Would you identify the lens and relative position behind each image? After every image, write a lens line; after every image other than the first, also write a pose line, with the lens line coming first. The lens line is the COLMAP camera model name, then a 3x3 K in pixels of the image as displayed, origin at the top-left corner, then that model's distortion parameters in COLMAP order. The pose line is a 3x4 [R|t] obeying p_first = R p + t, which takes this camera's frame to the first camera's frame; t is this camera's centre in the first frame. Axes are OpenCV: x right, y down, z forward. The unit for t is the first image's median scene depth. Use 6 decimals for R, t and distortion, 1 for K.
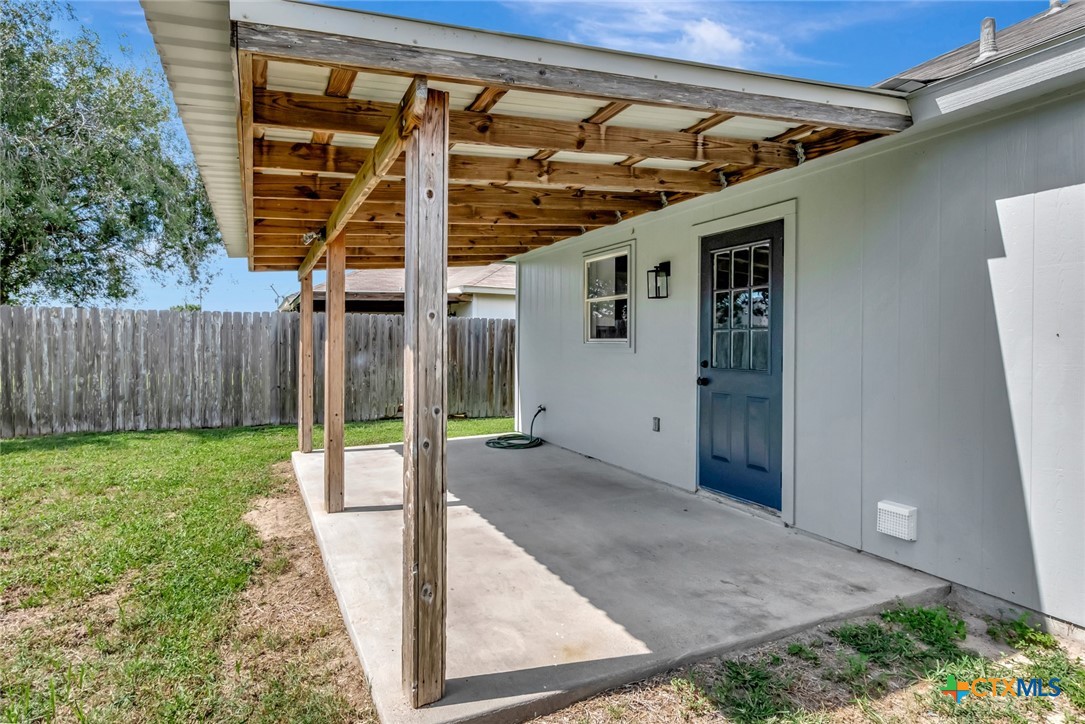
lens RADIAL K [[556.1, 0, 542.5], [0, 556.1, 362.0], [0, 0, 1]] dist [0.000244, 0.000037]
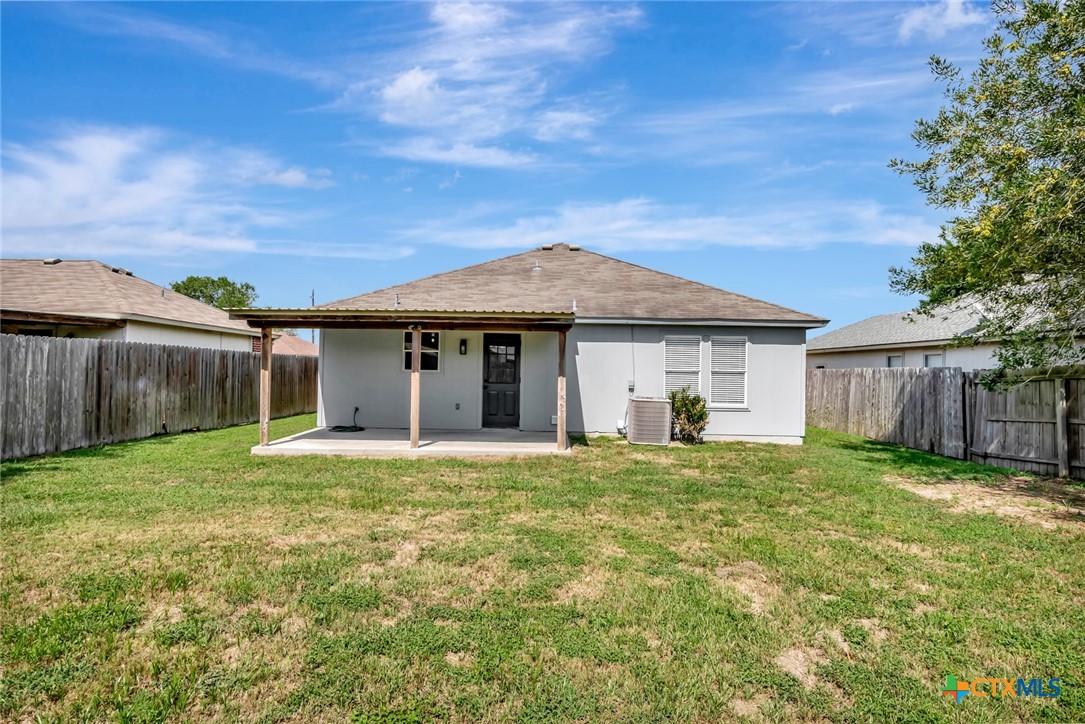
lens RADIAL K [[603.3, 0, 542.5], [0, 603.3, 362.0], [0, 0, 1]] dist [-0.001259, -0.000468]
pose [[0.412633, 0.014734, 0.910778, -1.193157], [0.012612, 0.999681, -0.021886, -0.011619], [-0.910810, 0.020518, 0.412315, -0.250465]]
